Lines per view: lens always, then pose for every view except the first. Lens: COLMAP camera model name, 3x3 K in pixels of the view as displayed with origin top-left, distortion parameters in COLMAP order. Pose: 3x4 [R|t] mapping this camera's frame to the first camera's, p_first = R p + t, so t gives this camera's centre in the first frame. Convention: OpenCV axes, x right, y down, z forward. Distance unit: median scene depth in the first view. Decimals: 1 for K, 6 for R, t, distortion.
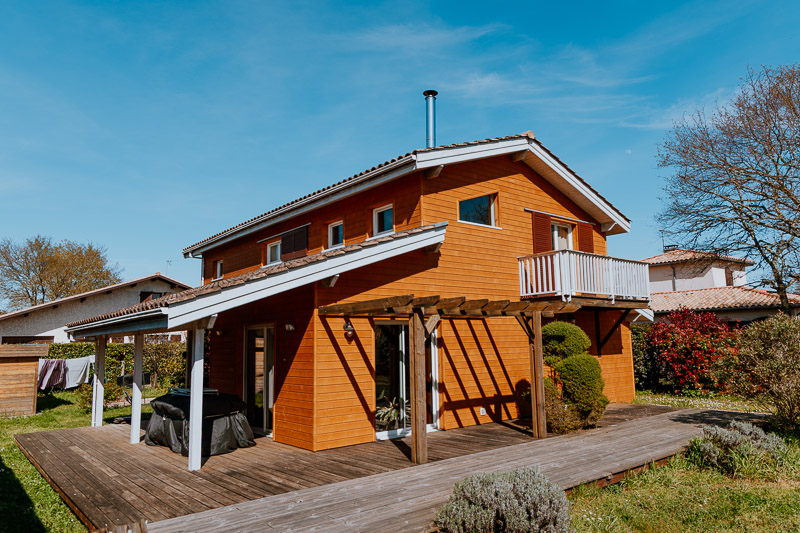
lens RADIAL K [[550.1, 0, 432.6], [0, 550.1, 267.1], [0, 0, 1]] dist [0.002680, 0.002227]
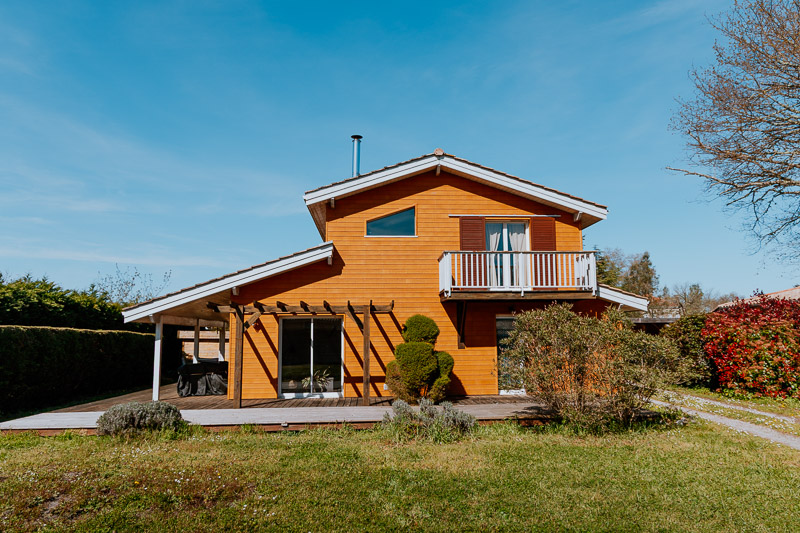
lens RADIAL K [[550.1, 0, 432.6], [0, 550.1, 267.1], [0, 0, 1]] dist [0.002680, 0.002227]
pose [[0.805506, -0.068090, -0.588663, 0.827270], [0.074906, 0.997108, -0.012836, 0.013093], [0.587834, -0.033755, 0.808277, 0.056375]]
